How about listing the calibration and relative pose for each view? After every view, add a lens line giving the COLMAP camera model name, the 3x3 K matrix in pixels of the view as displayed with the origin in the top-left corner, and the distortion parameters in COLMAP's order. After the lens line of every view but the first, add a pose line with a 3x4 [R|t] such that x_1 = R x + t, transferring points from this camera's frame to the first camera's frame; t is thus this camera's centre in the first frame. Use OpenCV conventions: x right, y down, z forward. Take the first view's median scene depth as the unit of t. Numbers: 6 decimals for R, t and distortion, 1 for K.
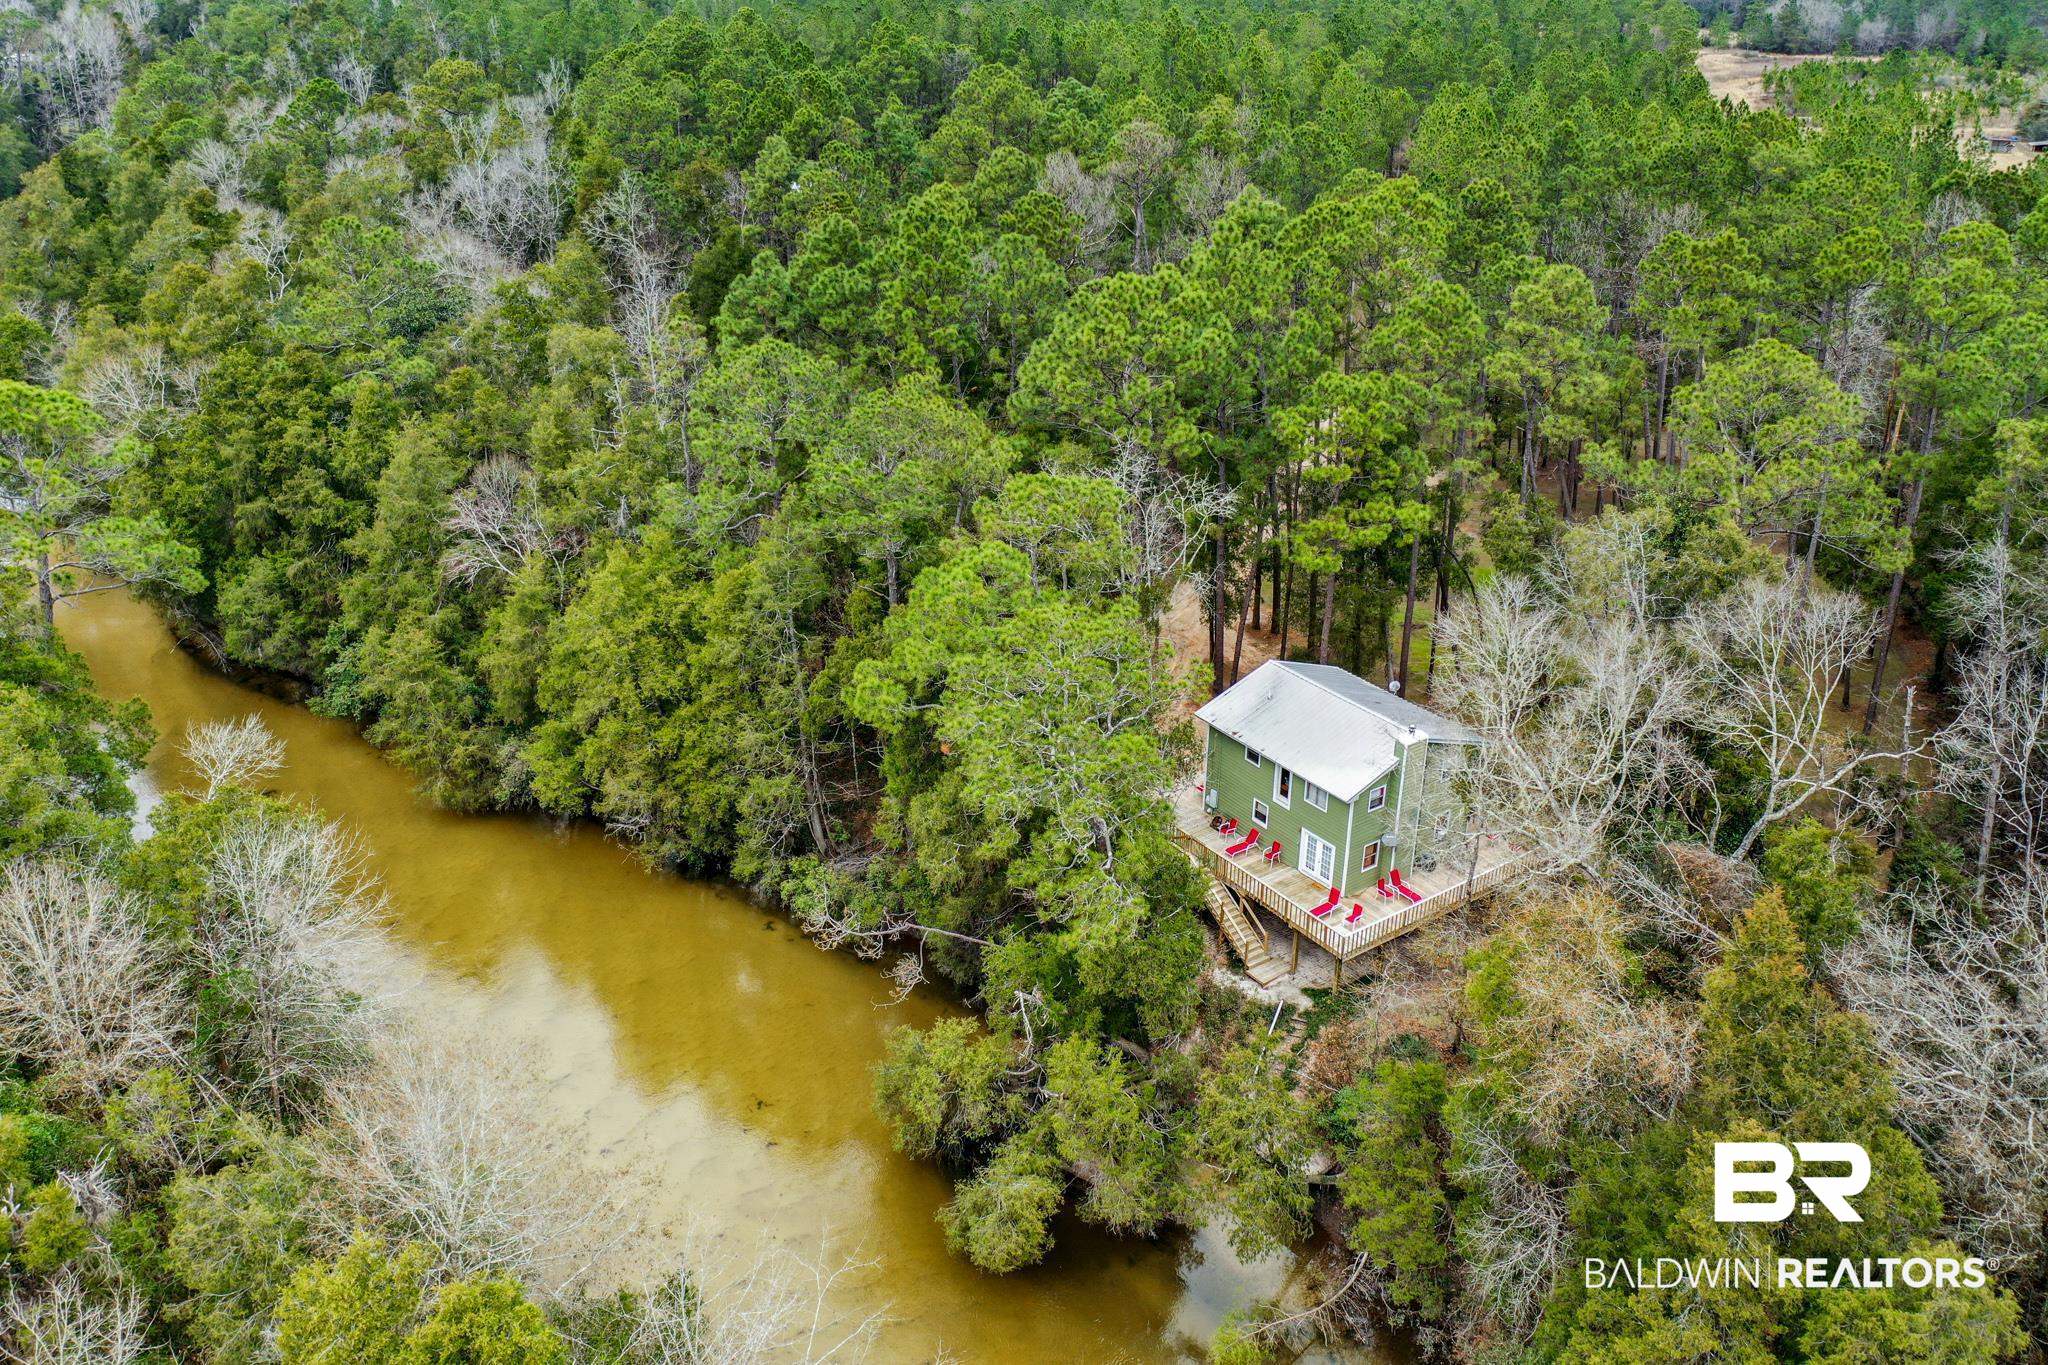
lens RADIAL K [[1697.0, 0, 1000.4], [0, 1697.0, 619.2], [0, 0, 1]] dist [0.005763, 0.015304]
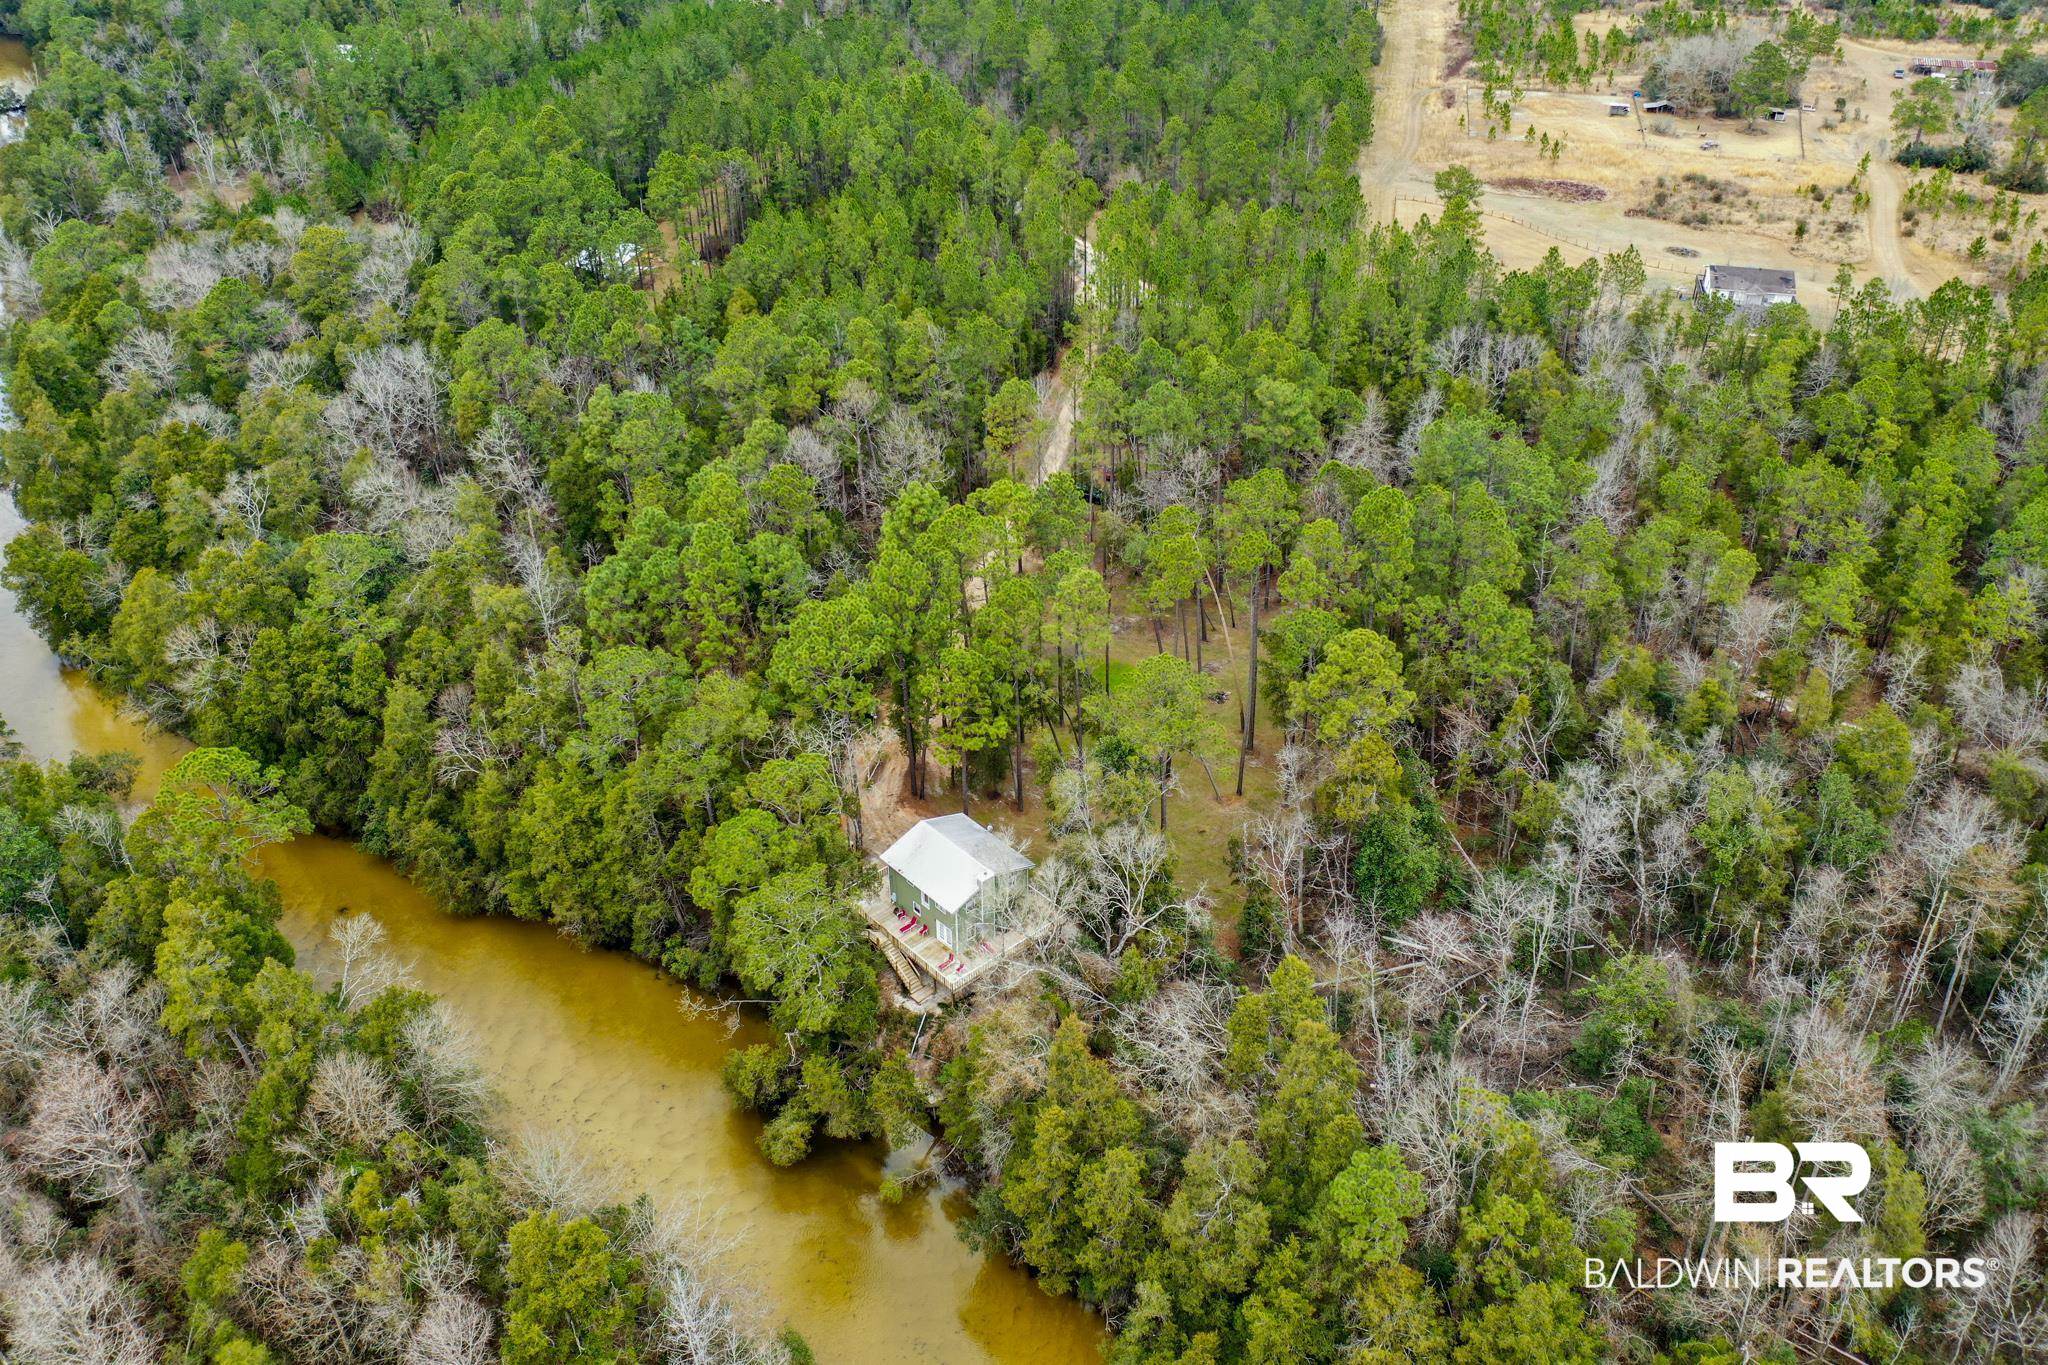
lens RADIAL K [[1697.0, 0, 1020.5], [0, 1697.0, 678.2], [0, 0, 1]] dist [0.005763, 0.015304]
pose [[0.992563, -0.074296, 0.096433, 0.104553], [0.058220, 0.985405, 0.159960, -0.429286], [-0.106910, -0.153156, 0.982402, -0.816135]]
